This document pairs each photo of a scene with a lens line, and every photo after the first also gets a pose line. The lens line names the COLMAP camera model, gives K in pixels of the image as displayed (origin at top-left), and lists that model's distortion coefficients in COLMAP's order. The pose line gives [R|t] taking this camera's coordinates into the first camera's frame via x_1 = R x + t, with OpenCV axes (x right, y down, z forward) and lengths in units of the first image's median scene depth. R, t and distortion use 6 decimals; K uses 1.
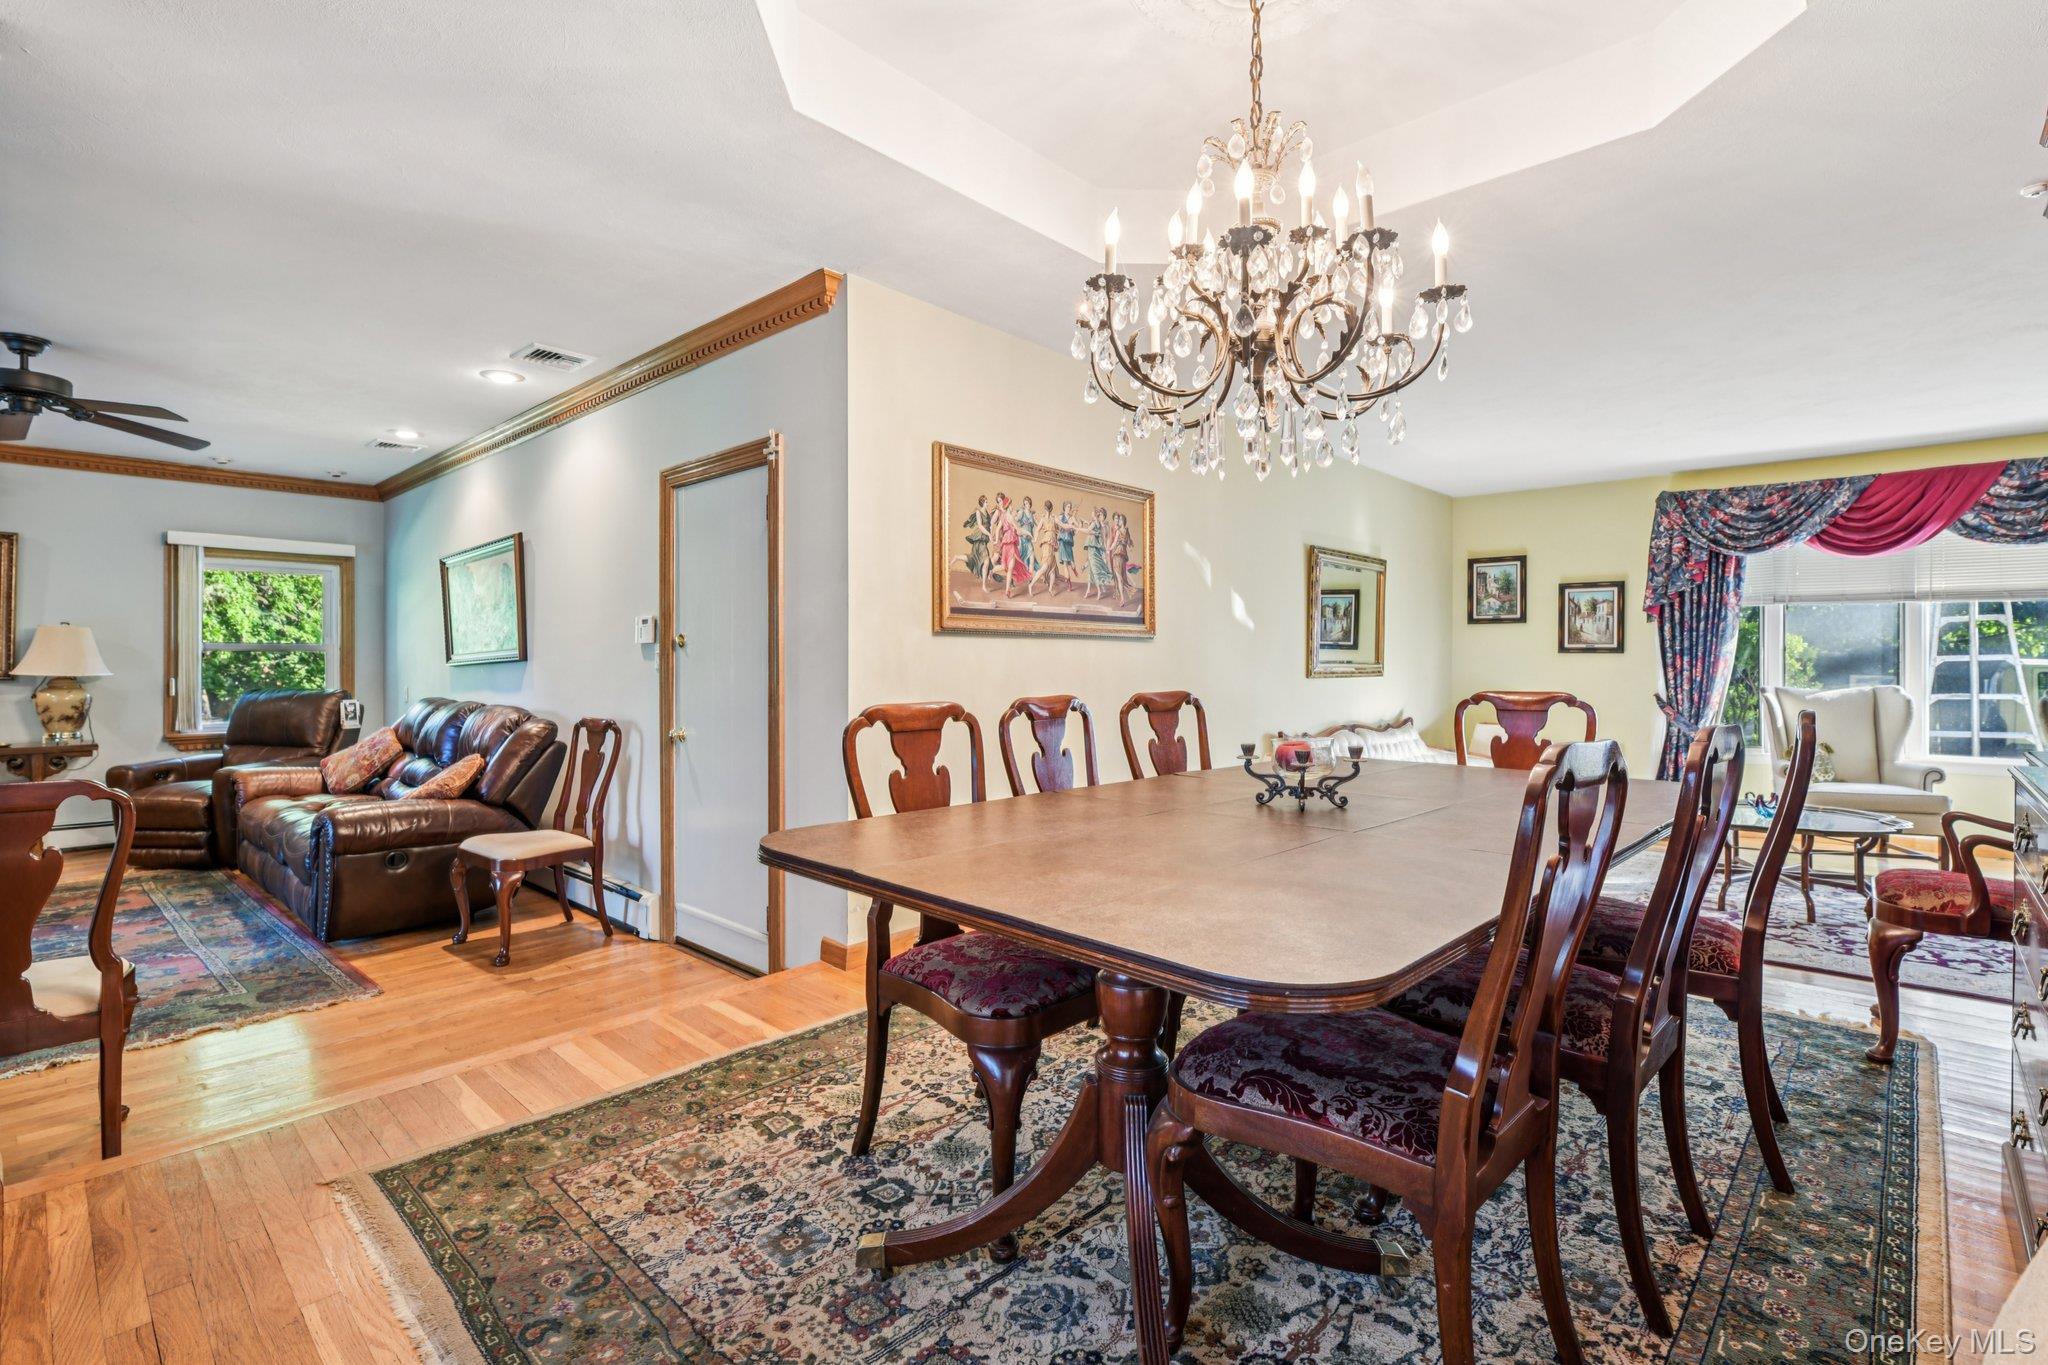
lens RADIAL K [[952.3, 0, 1015.1], [0, 952.3, 668.7], [0, 0, 1]] dist [0.003310, 0.000776]
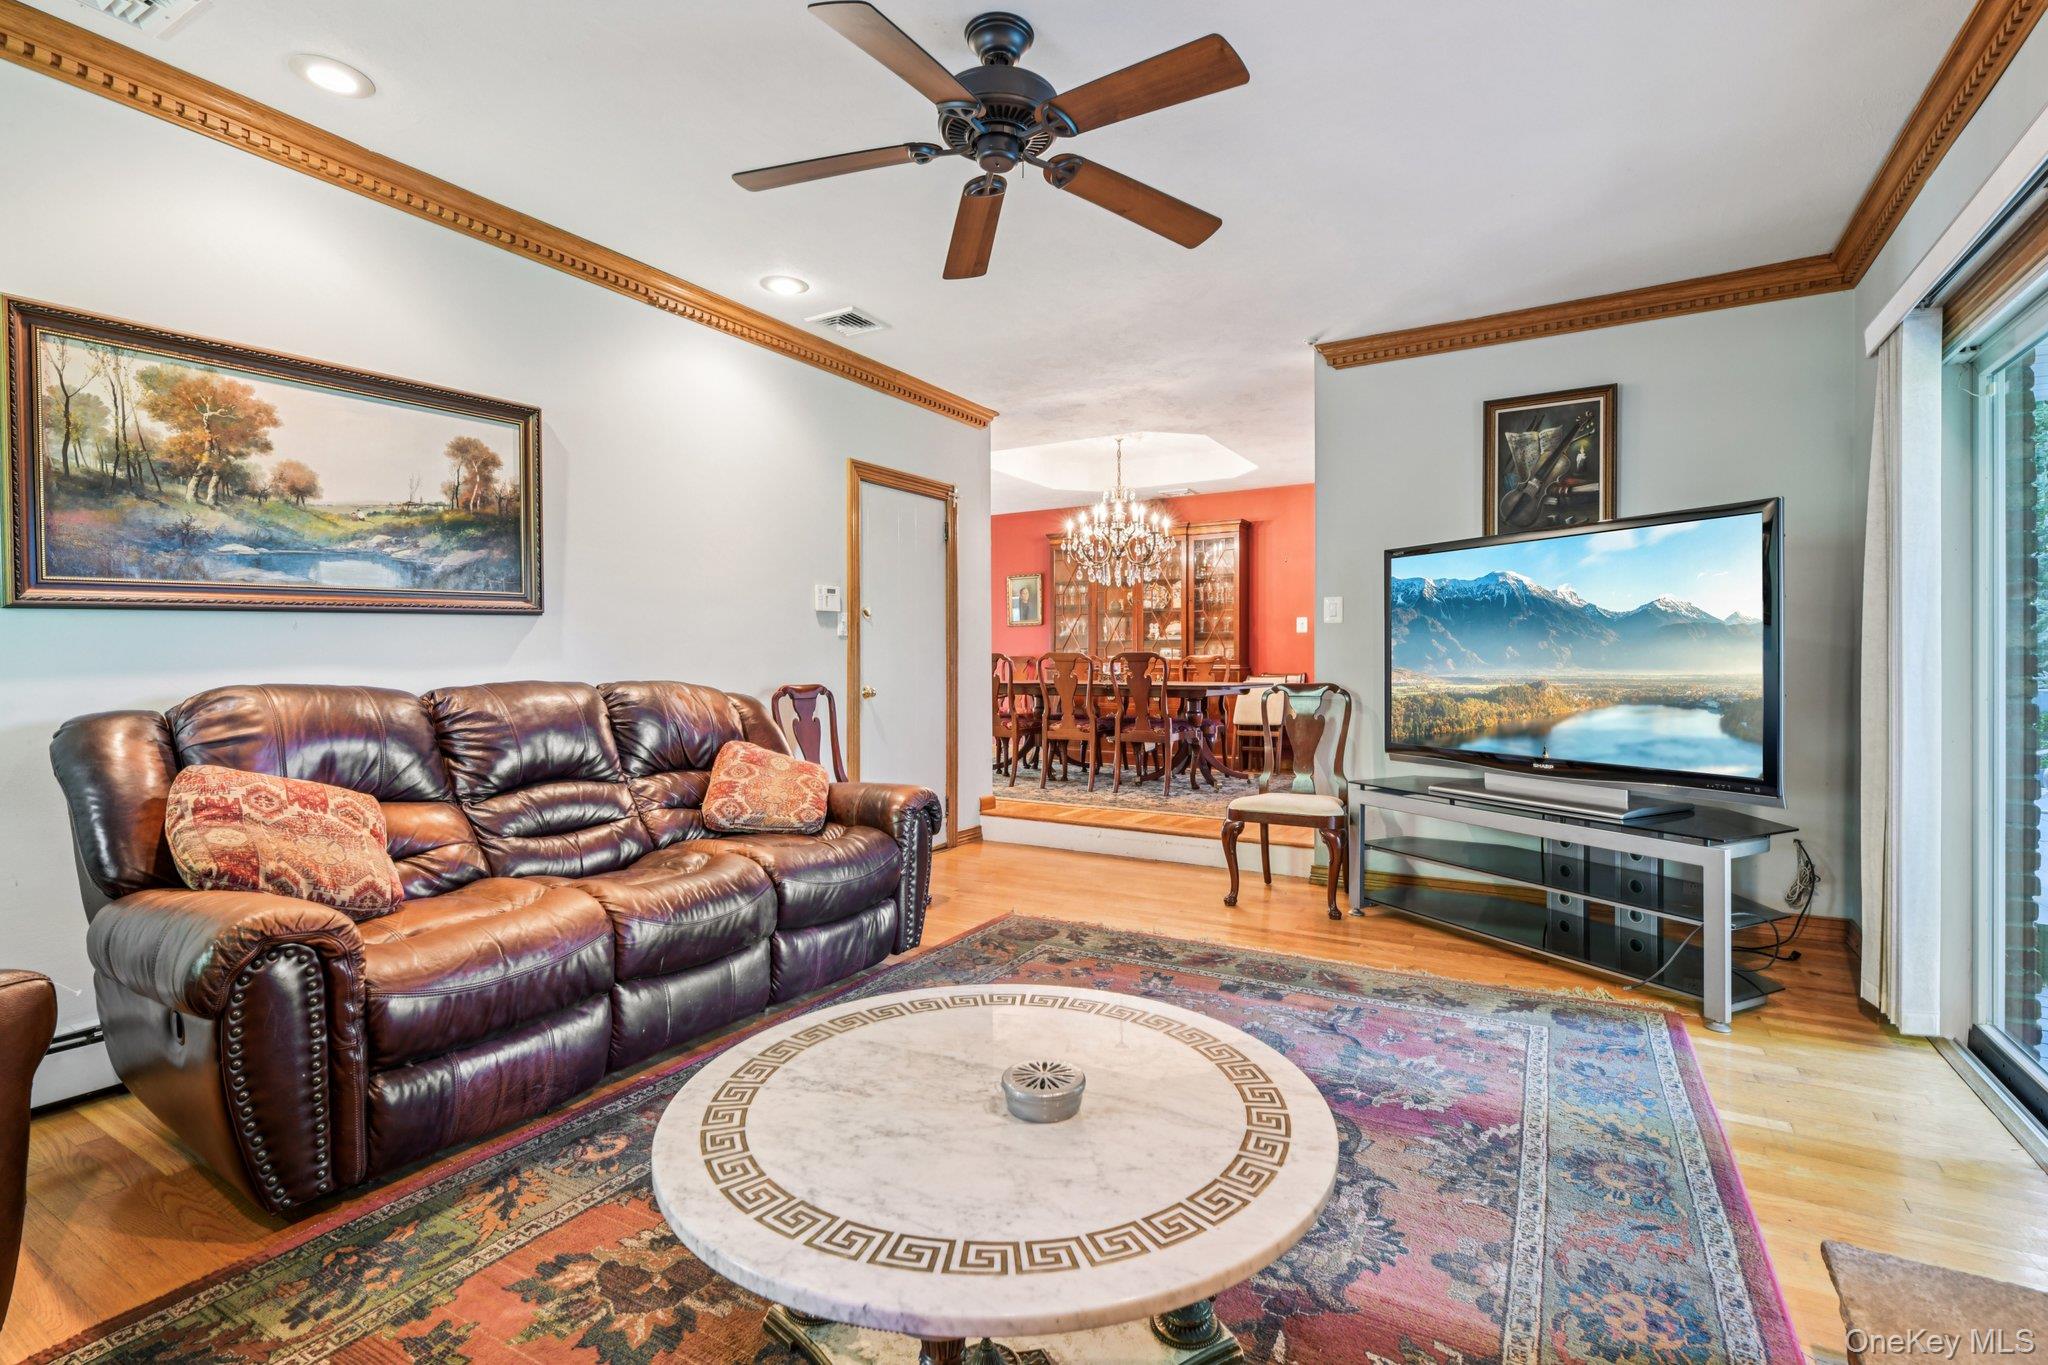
lens RADIAL K [[952.3, 0, 1021.3], [0, 952.3, 673.0], [0, 0, 1]] dist [0.003310, 0.000776]
pose [[-0.216675, -0.013158, 0.976155, -1.067655], [0.006474, 0.999868, 0.014914, 0.020229], [-0.976222, 0.009551, -0.216561, 0.741875]]
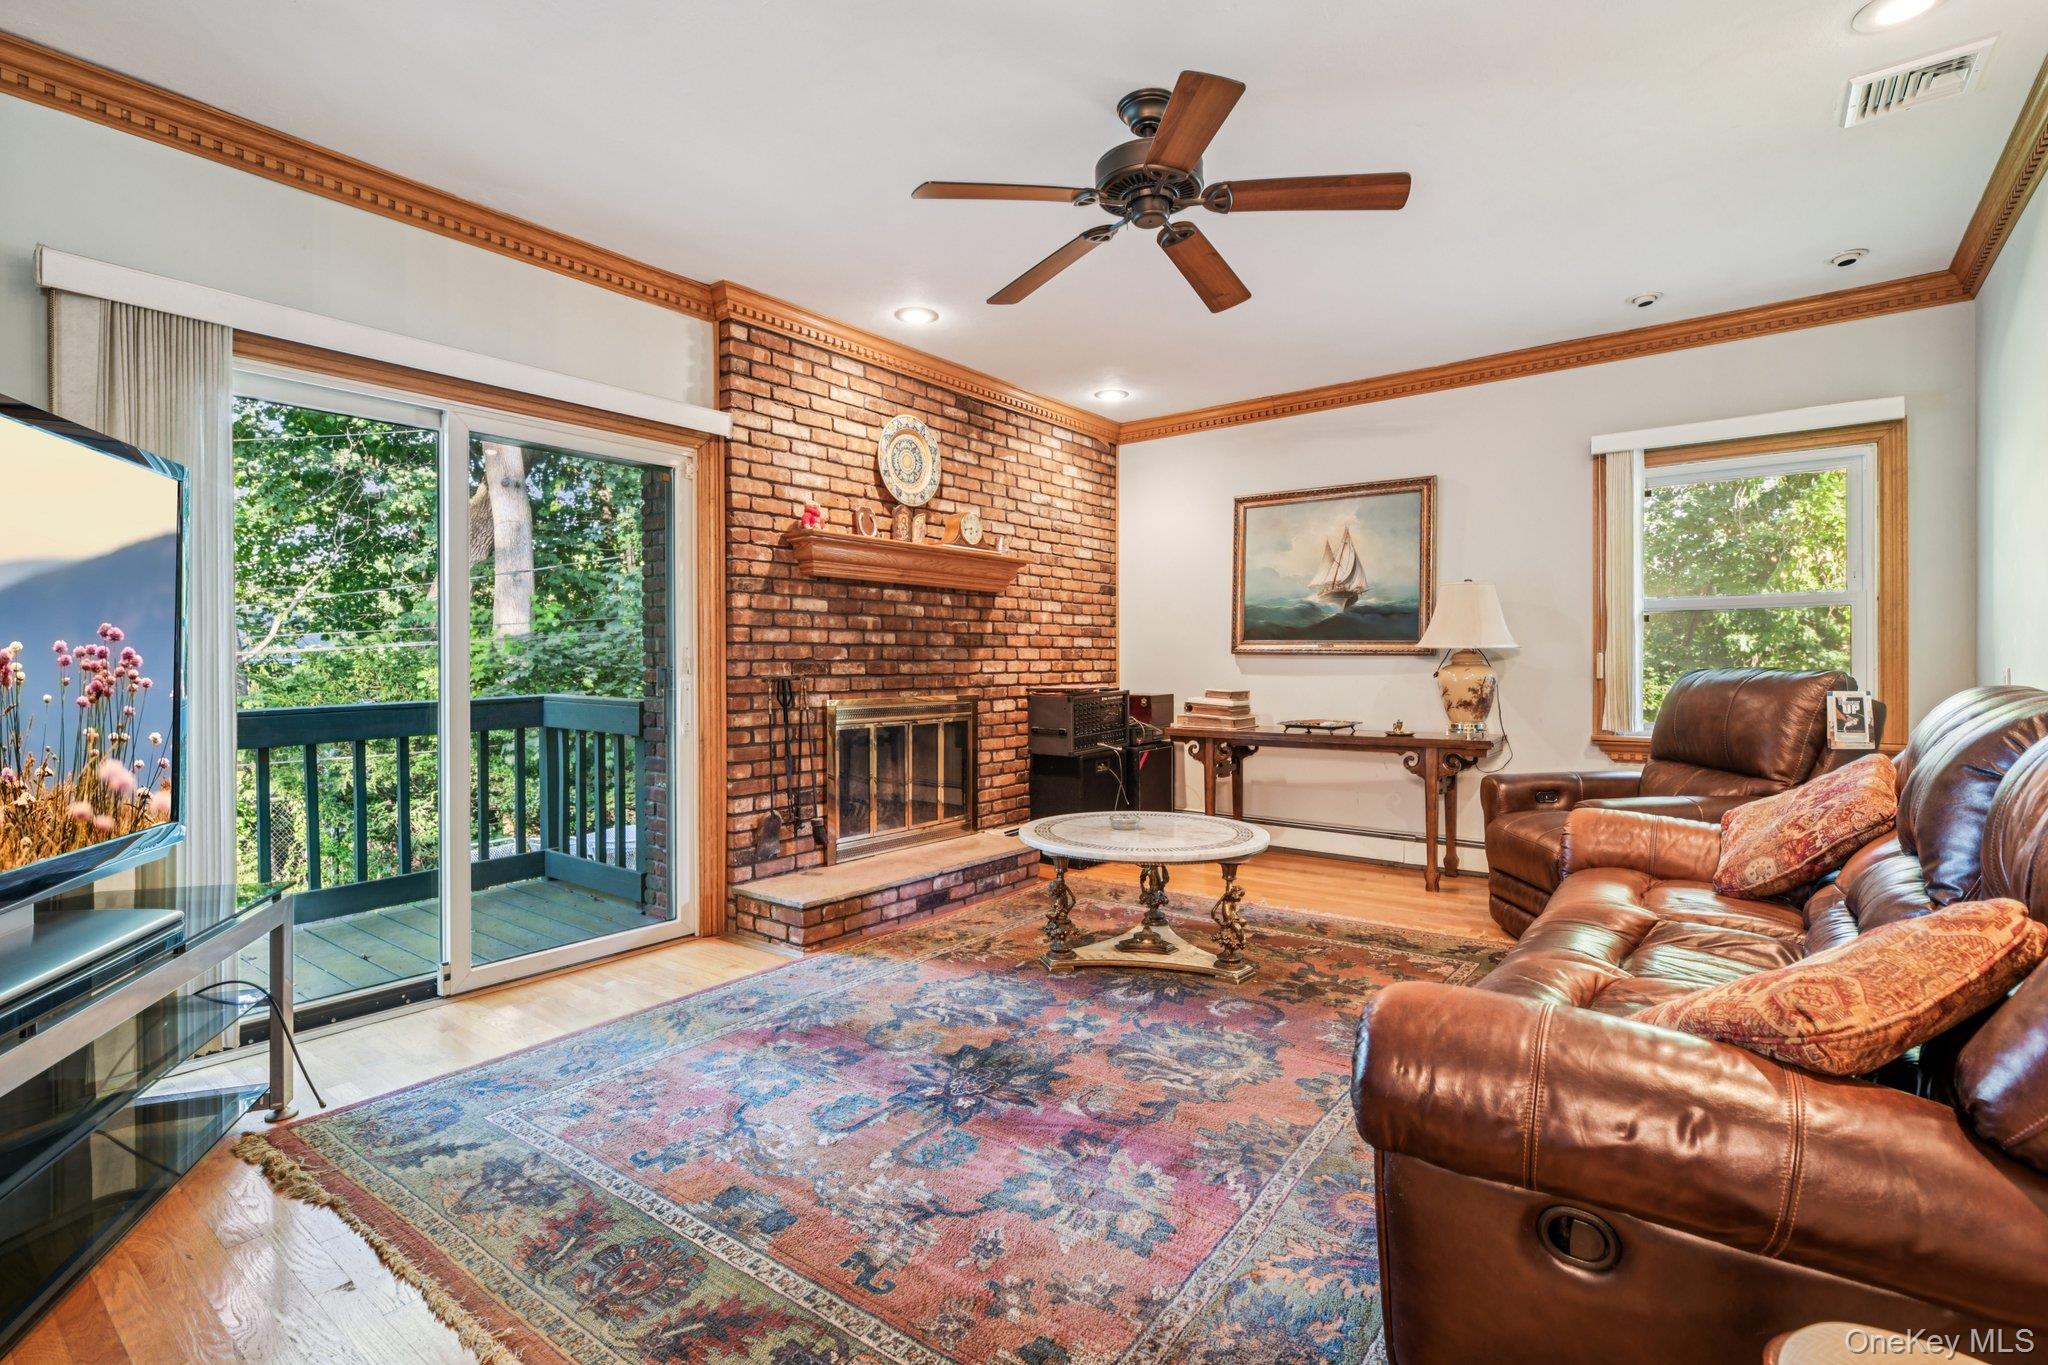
lens RADIAL K [[952.3, 0, 1021.4], [0, 952.3, 666.4], [0, 0, 1]] dist [0.003310, 0.000776]
pose [[0.098509, 0.001718, -0.995135, -0.267130], [-0.001763, 0.999997, 0.001552, 0.021114], [0.995135, 0.001601, 0.098512, 0.566451]]
